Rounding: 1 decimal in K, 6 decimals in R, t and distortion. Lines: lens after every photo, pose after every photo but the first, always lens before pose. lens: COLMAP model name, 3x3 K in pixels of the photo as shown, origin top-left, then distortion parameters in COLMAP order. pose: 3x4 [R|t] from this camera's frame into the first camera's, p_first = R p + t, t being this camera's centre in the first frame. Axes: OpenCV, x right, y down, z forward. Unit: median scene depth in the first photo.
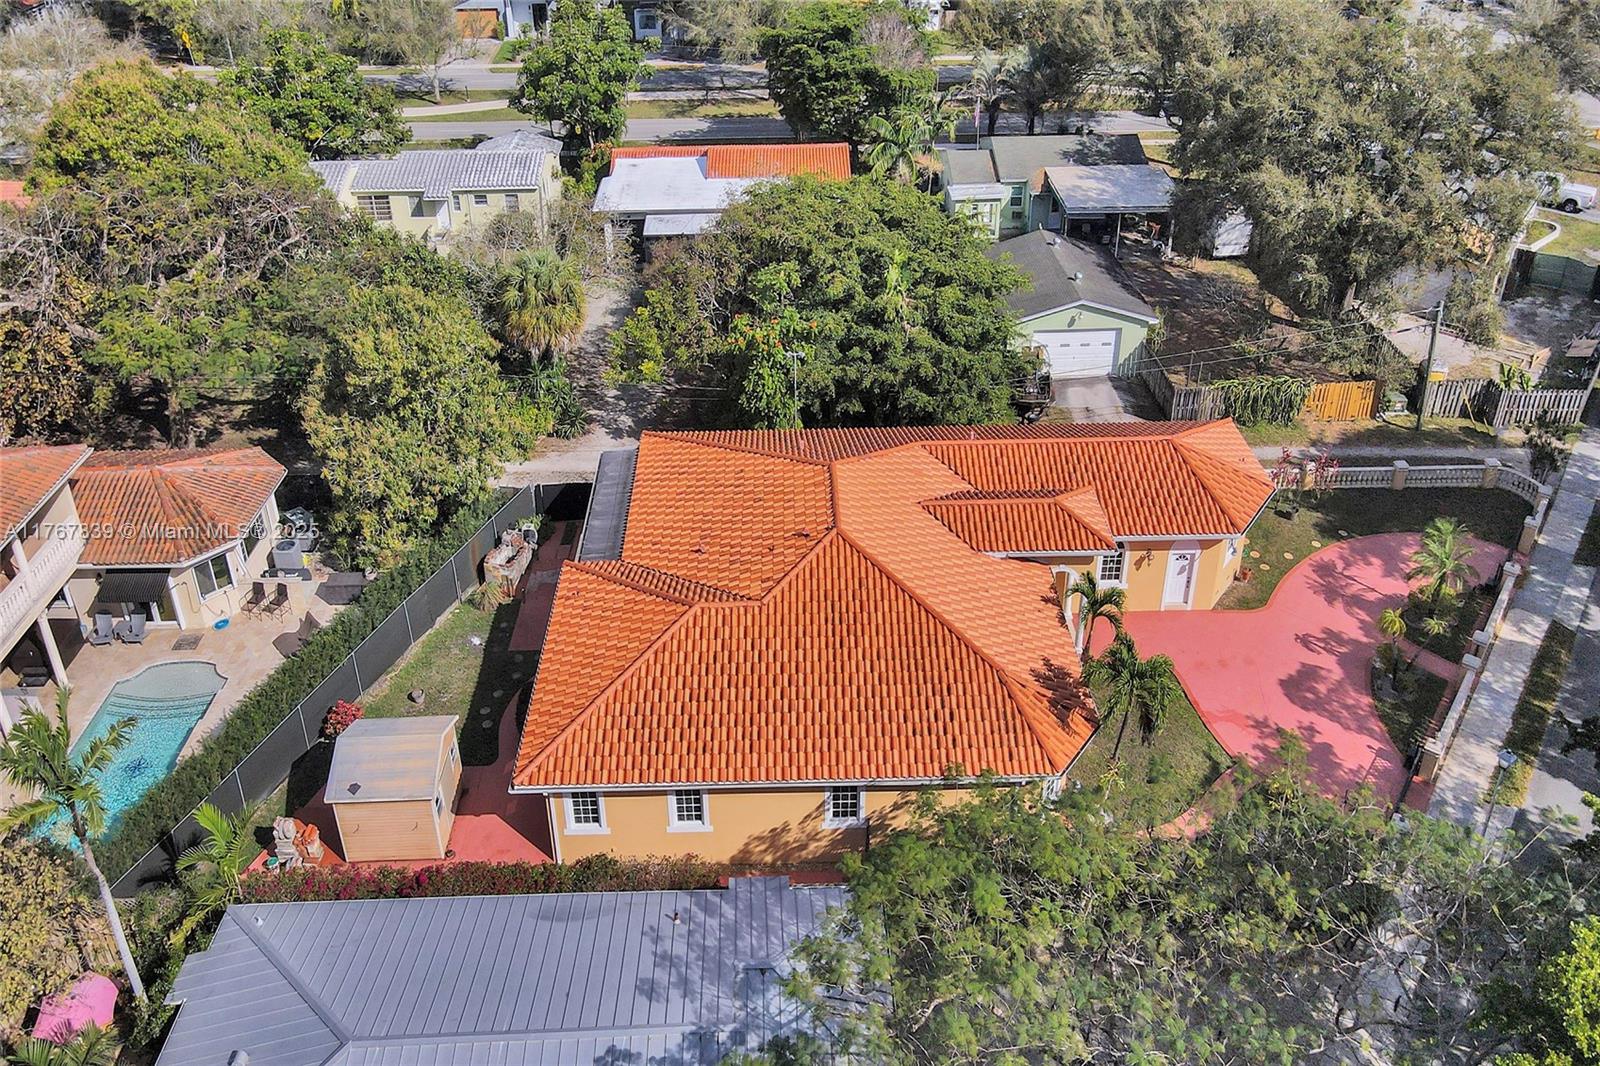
lens RADIAL K [[1104.5, 0, 800.0], [0, 1104.5, 533.0], [0, 0, 1]] dist [0.003778, 0.003765]
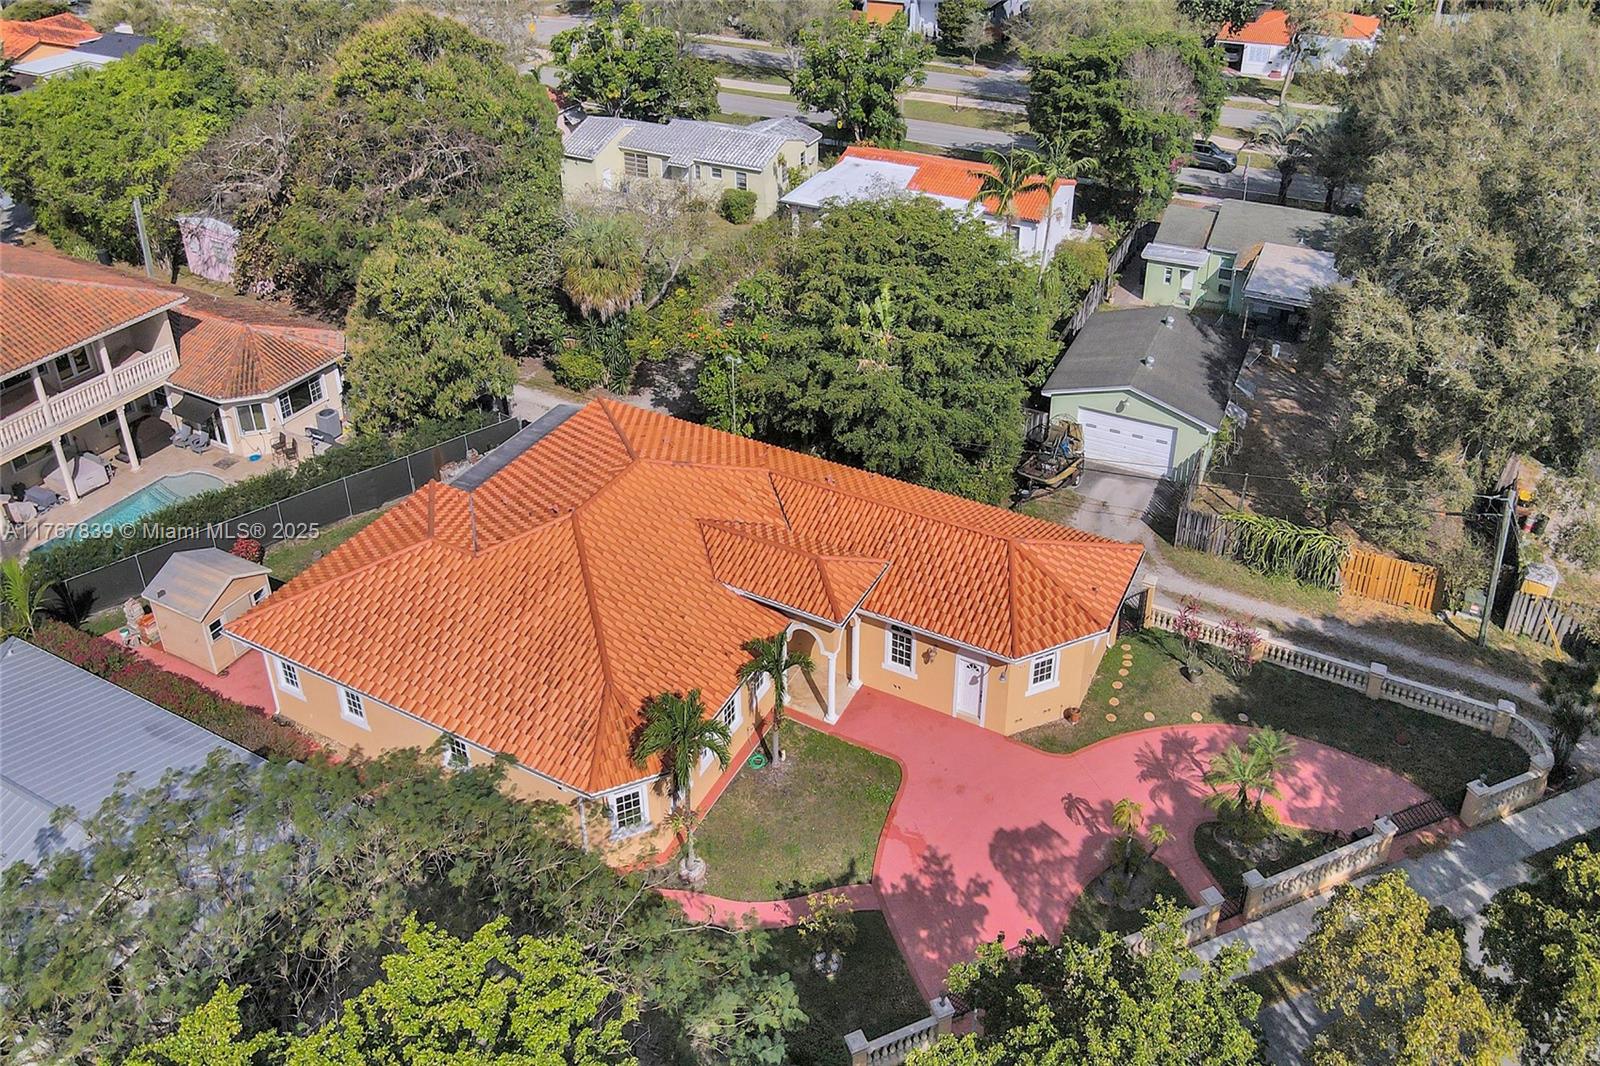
lens RADIAL K [[1104.5, 0, 800.0], [0, 1104.5, 533.0], [0, 0, 1]] dist [0.003778, 0.003765]
pose [[0.870237, 0.293856, -0.395394, 0.440426], [-0.292534, 0.954031, 0.065185, -0.081030], [0.396373, 0.058940, 0.916196, 0.078832]]
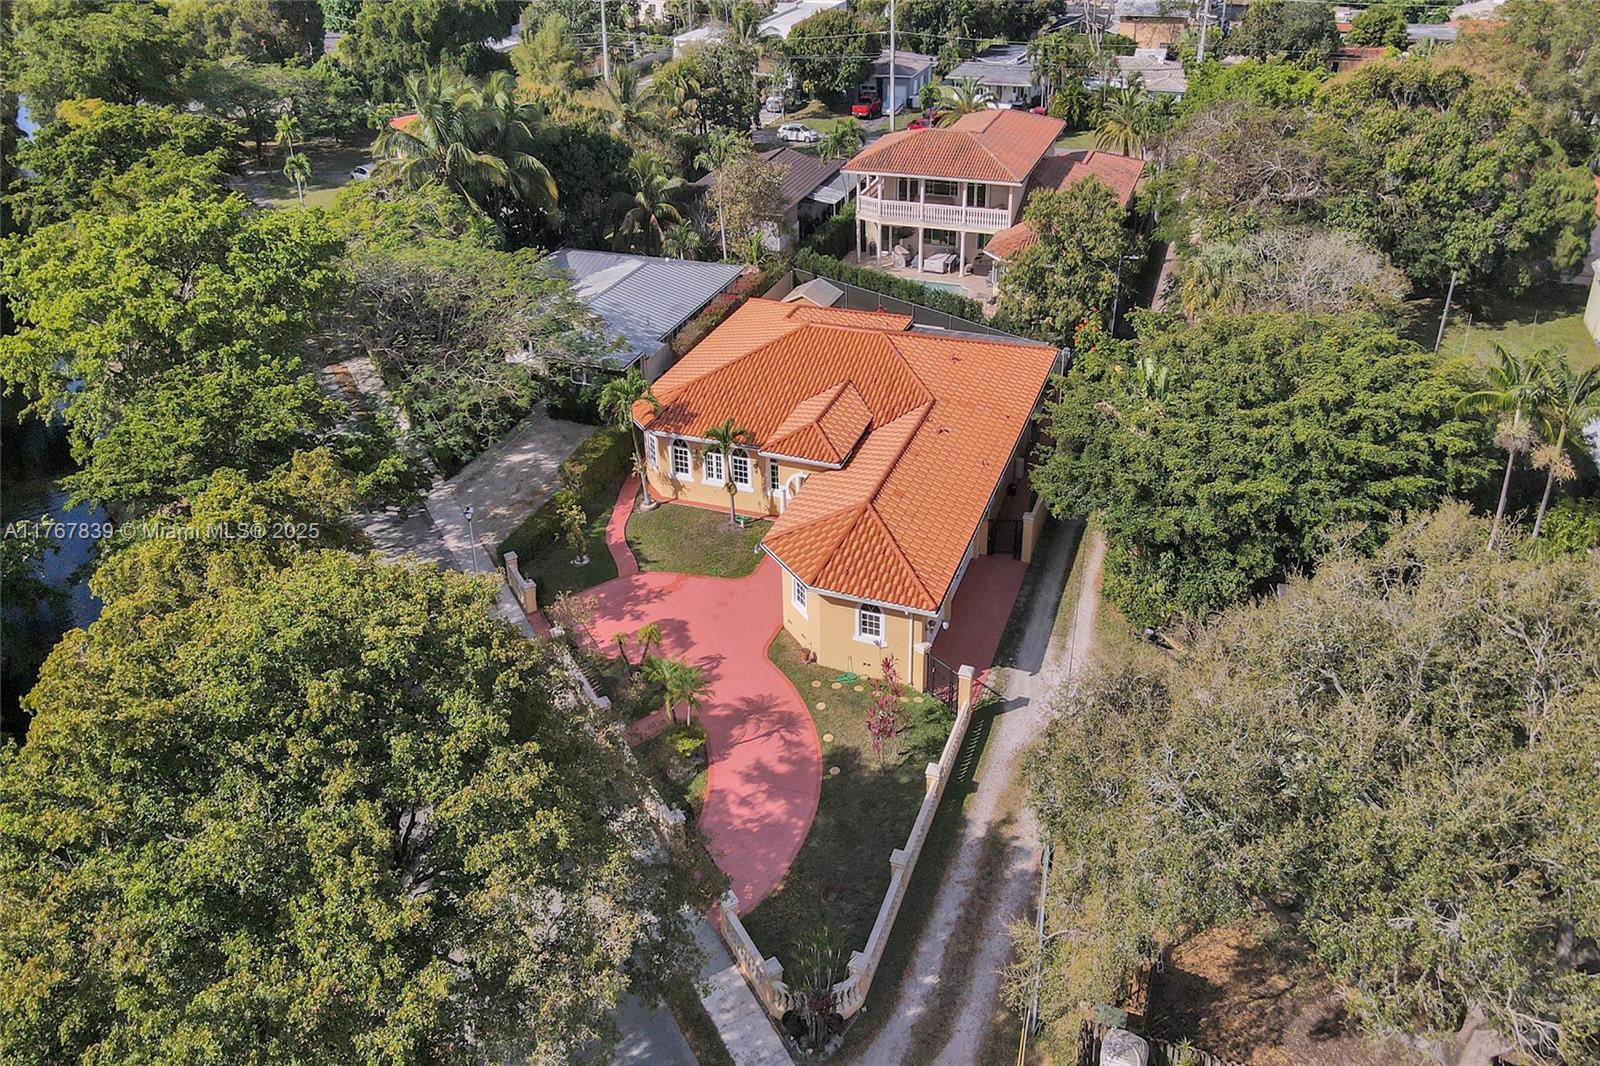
lens RADIAL K [[1126.7, 0, 795.3], [0, 1126.7, 518.5], [0, 0, 1]] dist [0.002930, 0.004218]
pose [[-0.382780, 0.505825, -0.773059, 0.962007], [-0.528080, 0.566805, 0.632348, -0.571209], [0.758031, 0.650287, 0.050154, 0.729647]]
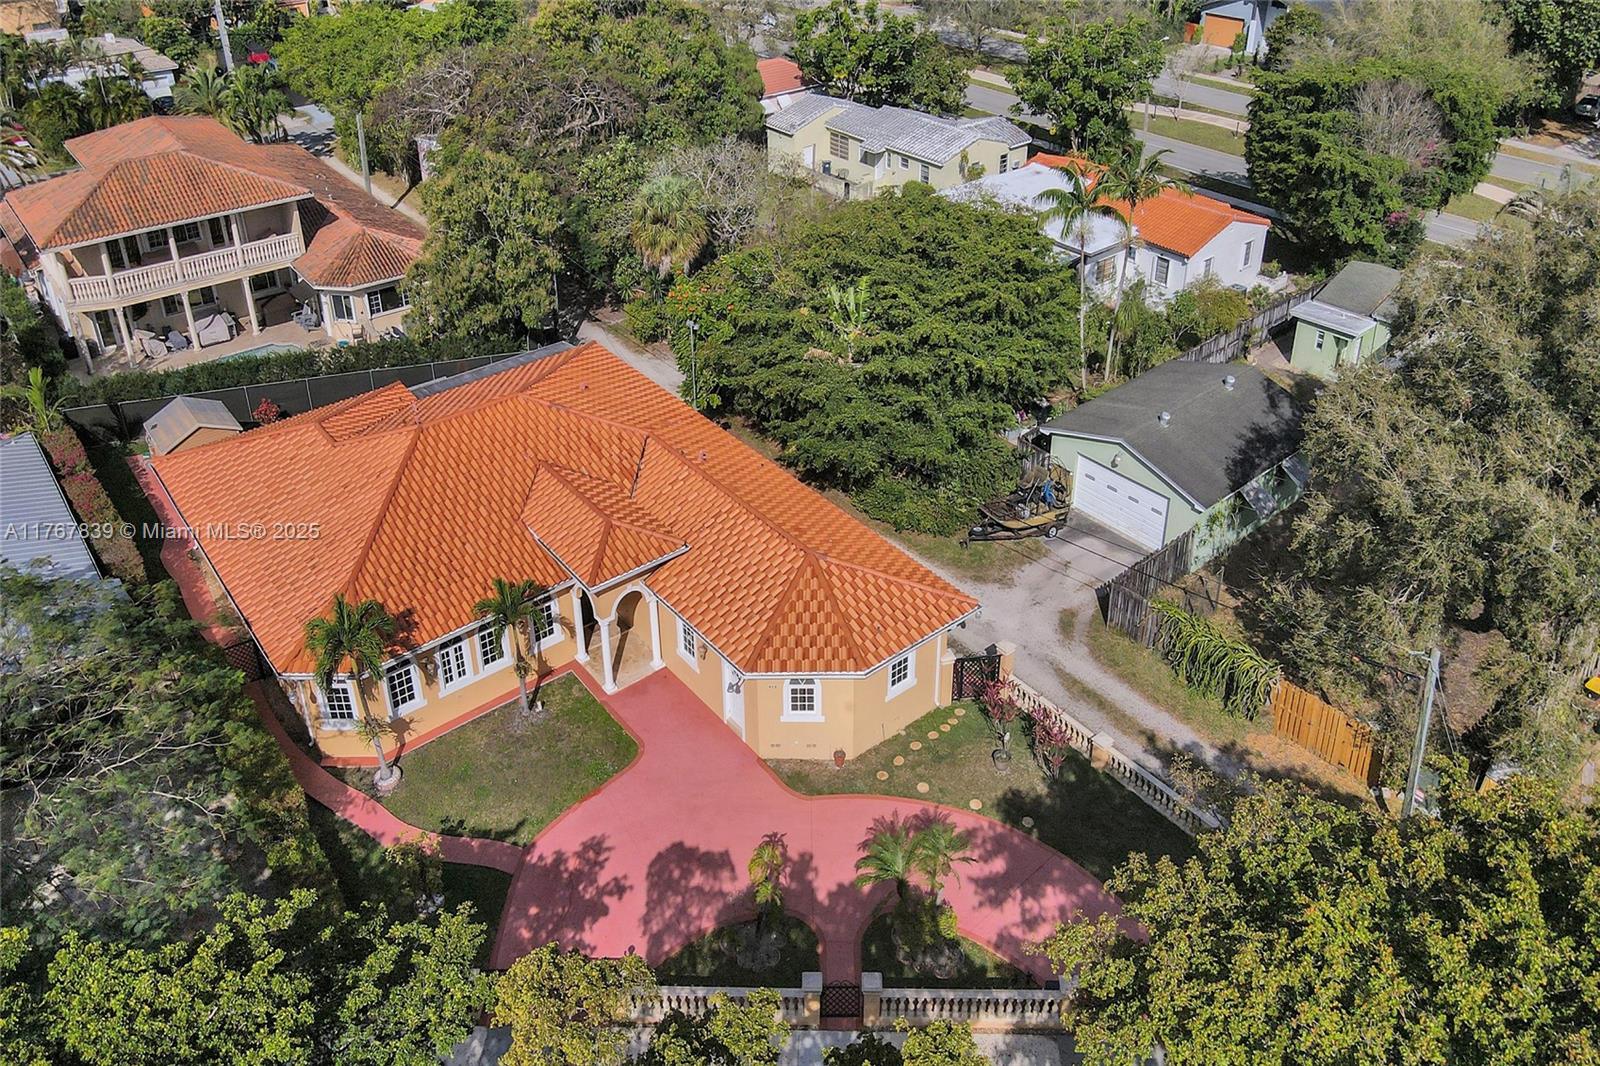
lens RADIAL K [[1126.7, 0, 795.3], [0, 1126.7, 518.5], [0, 0, 1]] dist [0.002930, 0.004218]
pose [[0.598985, 0.461229, -0.654587, 0.710647], [-0.473820, 0.863138, 0.174604, -0.203947], [0.645532, 0.205572, 0.735547, 0.291210]]
